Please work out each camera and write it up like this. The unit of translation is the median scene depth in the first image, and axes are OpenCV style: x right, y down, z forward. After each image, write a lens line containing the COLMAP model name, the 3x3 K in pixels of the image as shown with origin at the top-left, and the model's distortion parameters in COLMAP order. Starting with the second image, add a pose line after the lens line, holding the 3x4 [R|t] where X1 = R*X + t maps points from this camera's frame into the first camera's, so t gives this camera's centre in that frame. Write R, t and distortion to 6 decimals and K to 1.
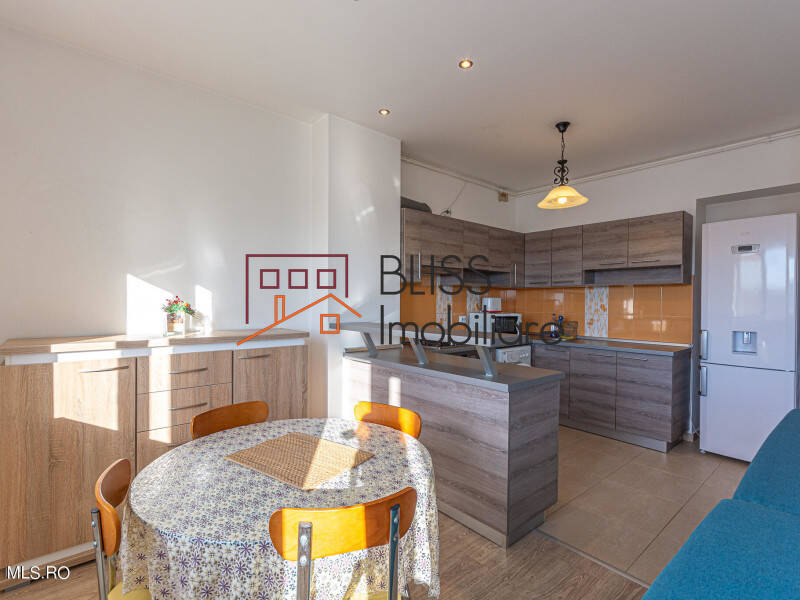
lens RADIAL K [[393.7, 0, 401.3], [0, 393.7, 305.0], [0, 0, 1]] dist [0.001564, 0.001060]
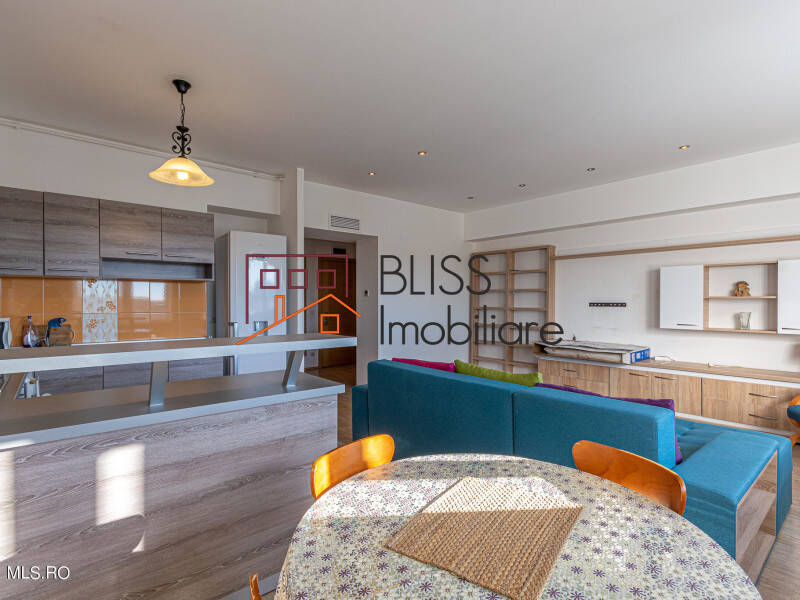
lens RADIAL K [[406.6, 0, 400.0], [0, 406.6, 300.0], [0, 0, 1]] dist [0.001532, 0.000542]
pose [[0.013897, -0.001919, 0.999902, -0.414974], [0.010448, 0.999944, 0.001774, 0.000220], [-0.999849, 0.010422, 0.013916, 0.499784]]
